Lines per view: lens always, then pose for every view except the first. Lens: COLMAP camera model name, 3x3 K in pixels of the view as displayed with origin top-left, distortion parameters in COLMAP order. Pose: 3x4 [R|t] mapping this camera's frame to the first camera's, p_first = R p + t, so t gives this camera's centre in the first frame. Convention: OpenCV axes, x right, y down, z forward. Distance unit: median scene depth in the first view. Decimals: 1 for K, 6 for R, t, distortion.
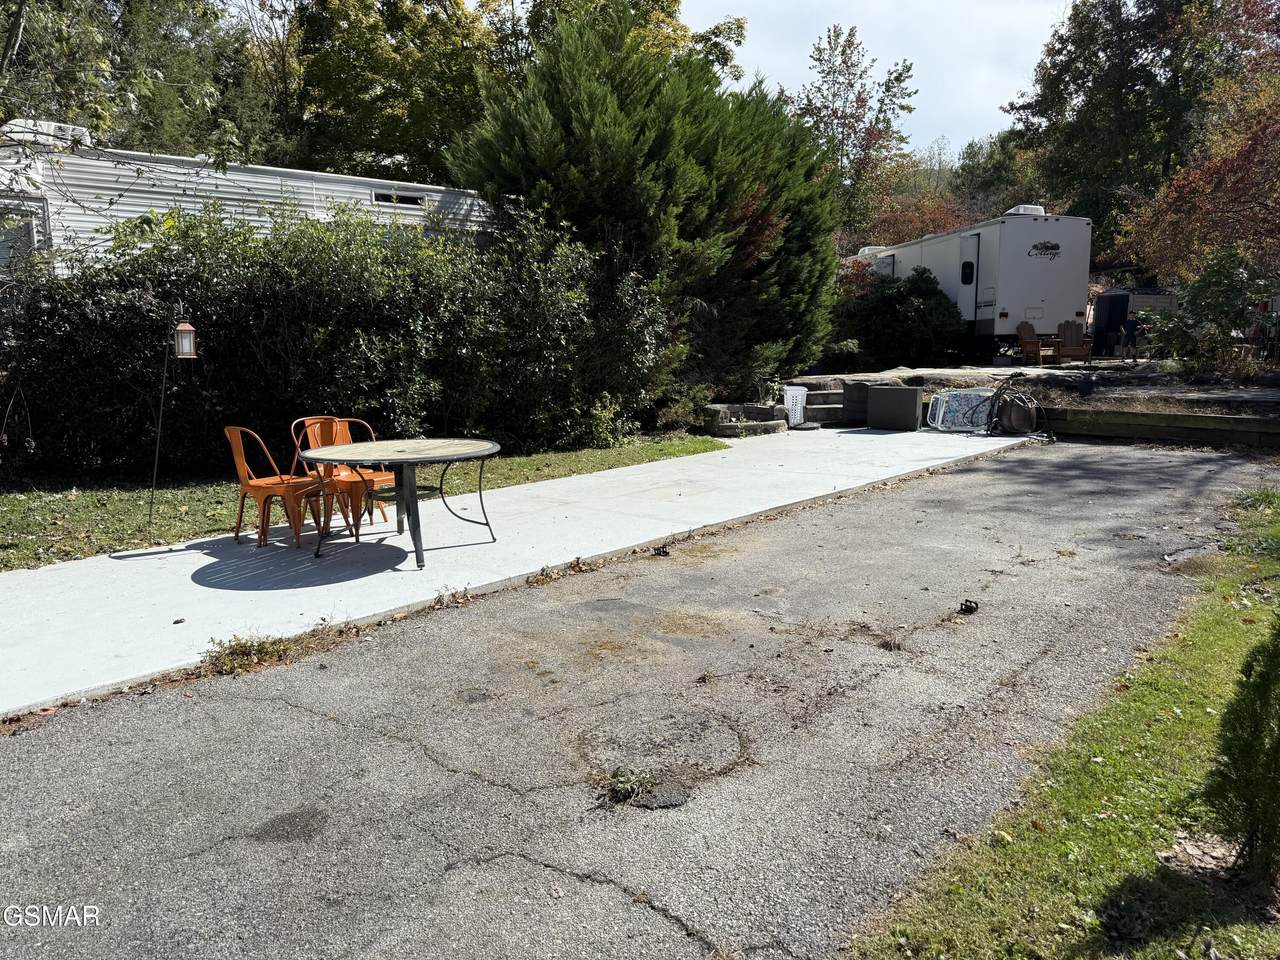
lens RADIAL K [[892.9, 0, 640.0], [0, 892.9, 480.0], [0, 0, 1]] dist [0.064628, -0.094725]
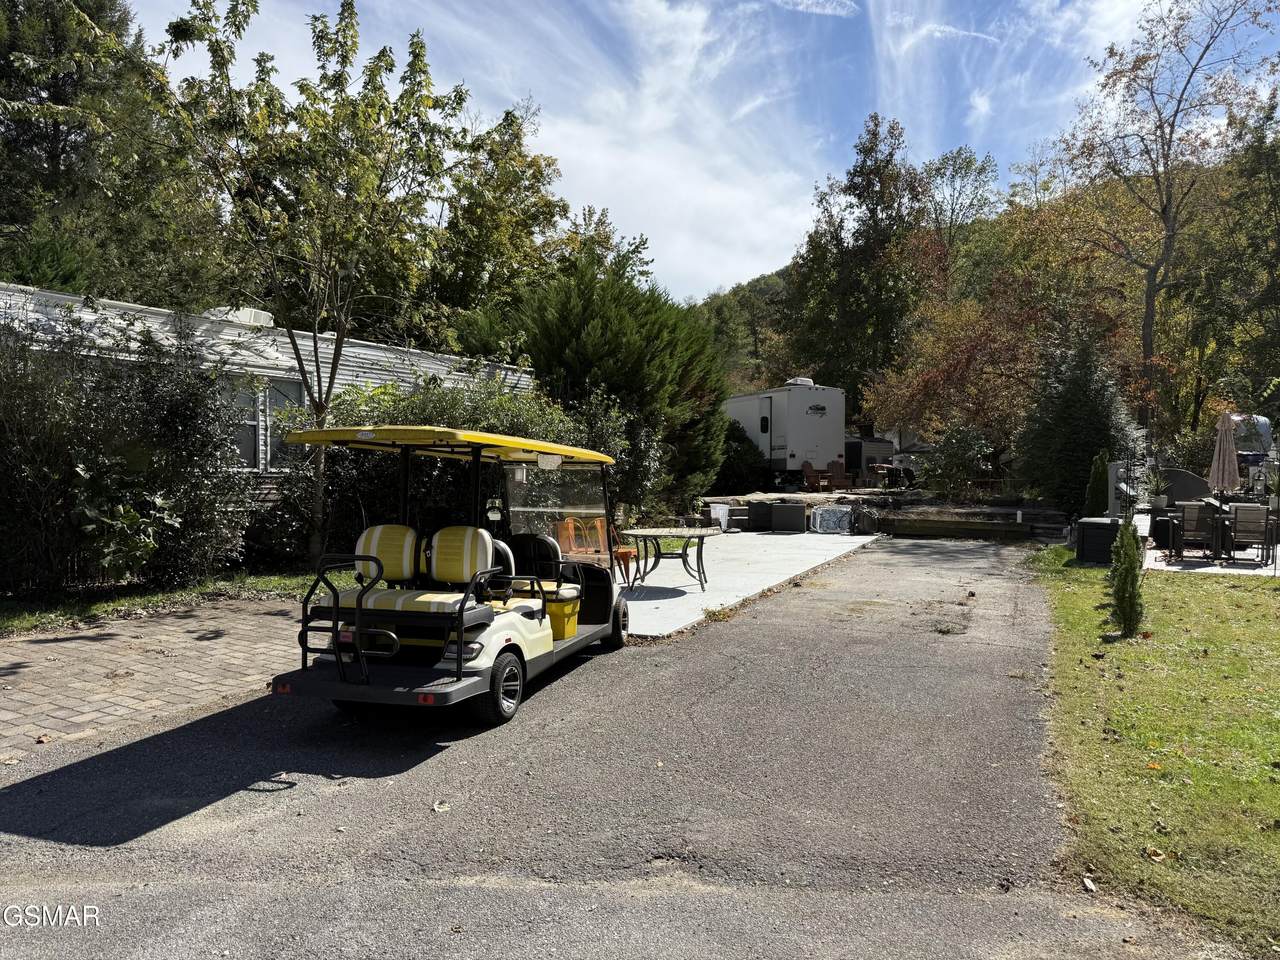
lens RADIAL K [[892.9, 0, 640.0], [0, 892.9, 480.0], [0, 0, 1]] dist [0.064628, -0.094725]
pose [[0.948880, 0.014733, 0.315293, -0.271500], [0.029070, 0.990585, -0.133774, 0.031752], [-0.314295, 0.136101, 0.939518, -0.220709]]
